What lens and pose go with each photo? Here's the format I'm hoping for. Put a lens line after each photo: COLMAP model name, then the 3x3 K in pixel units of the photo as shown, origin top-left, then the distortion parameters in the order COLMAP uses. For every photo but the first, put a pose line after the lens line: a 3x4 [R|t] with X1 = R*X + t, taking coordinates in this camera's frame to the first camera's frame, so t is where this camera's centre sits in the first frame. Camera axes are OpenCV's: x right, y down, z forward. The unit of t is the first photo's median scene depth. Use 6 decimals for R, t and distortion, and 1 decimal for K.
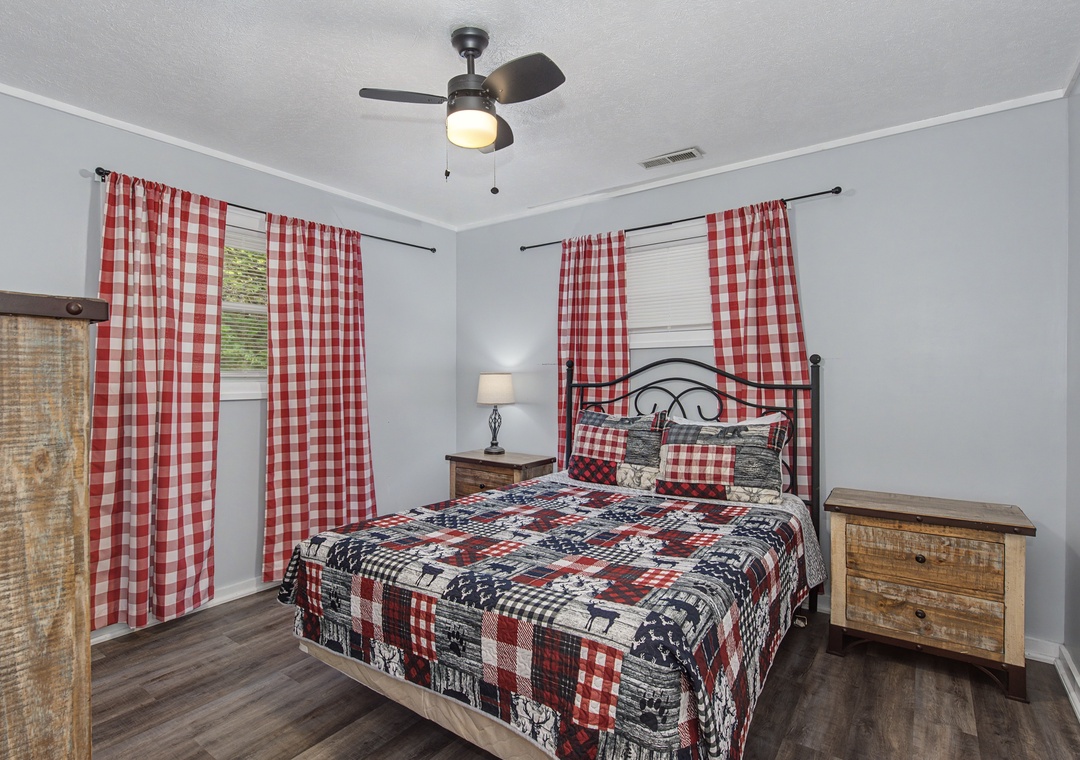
lens RADIAL K [[534.8, 0, 535.3], [0, 534.8, 378.1], [0, 0, 1]] dist [-0.003658, -0.000627]
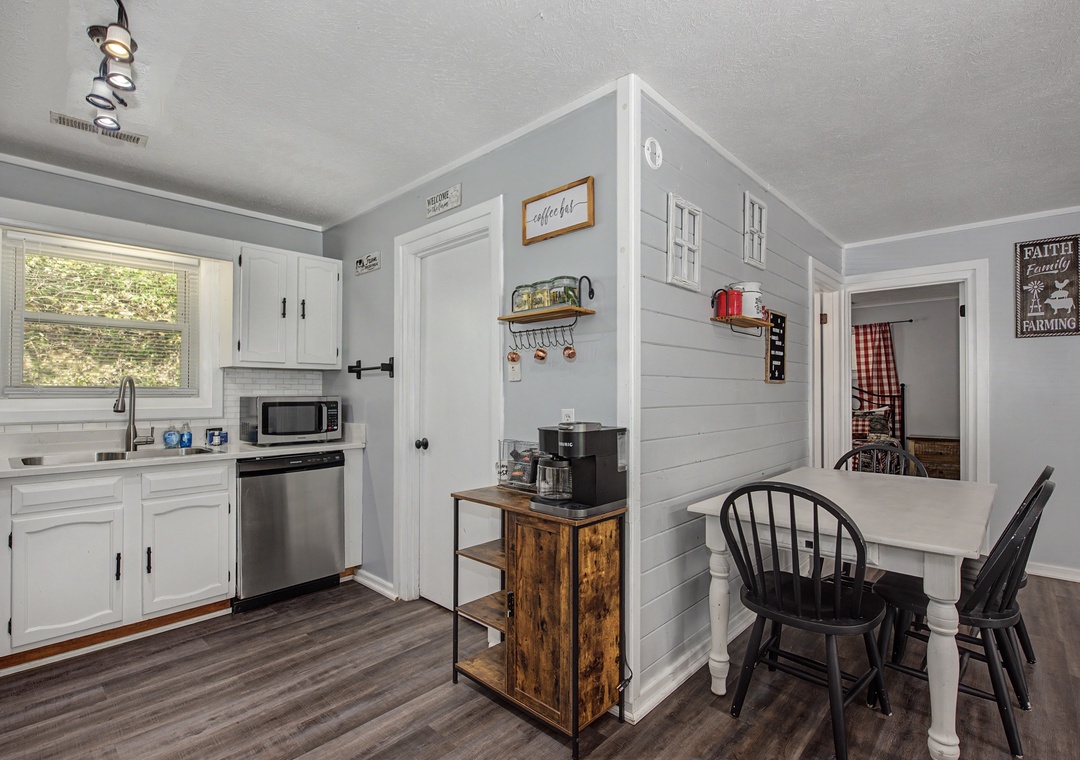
lens RADIAL K [[530.8, 0, 547.9], [0, 530.8, 384.9], [0, 0, 1]] dist [0.001215, -0.003524]
pose [[0.994455, -0.001090, -0.105161, -0.831229], [0.000232, 0.999967, -0.008169, -0.015841], [0.105166, 0.008099, 0.994422, -1.580343]]
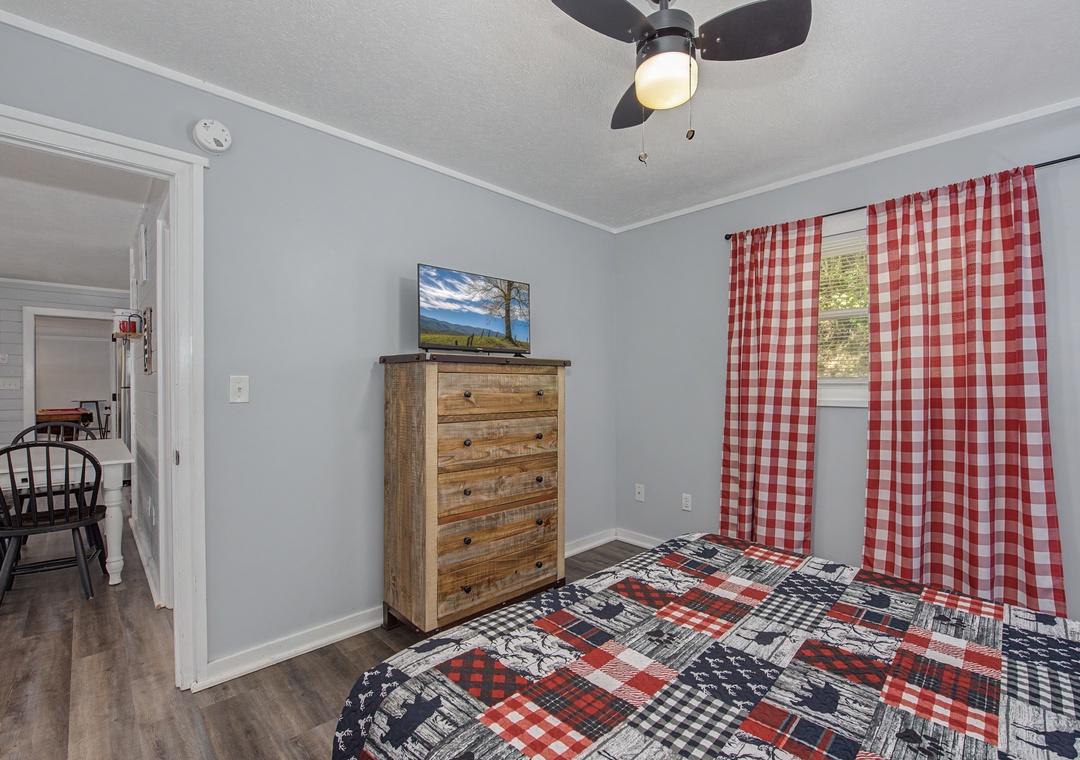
lens RADIAL K [[474.5, 0, 545.0], [0, 474.5, 378.6], [0, 0, 1]] dist [-0.000713, 0.000060]
pose [[-0.156435, -0.006466, -0.987667, 0.755851], [-0.005123, 0.999970, -0.005735, -0.006943], [0.987675, 0.004163, -0.156463, 1.109212]]
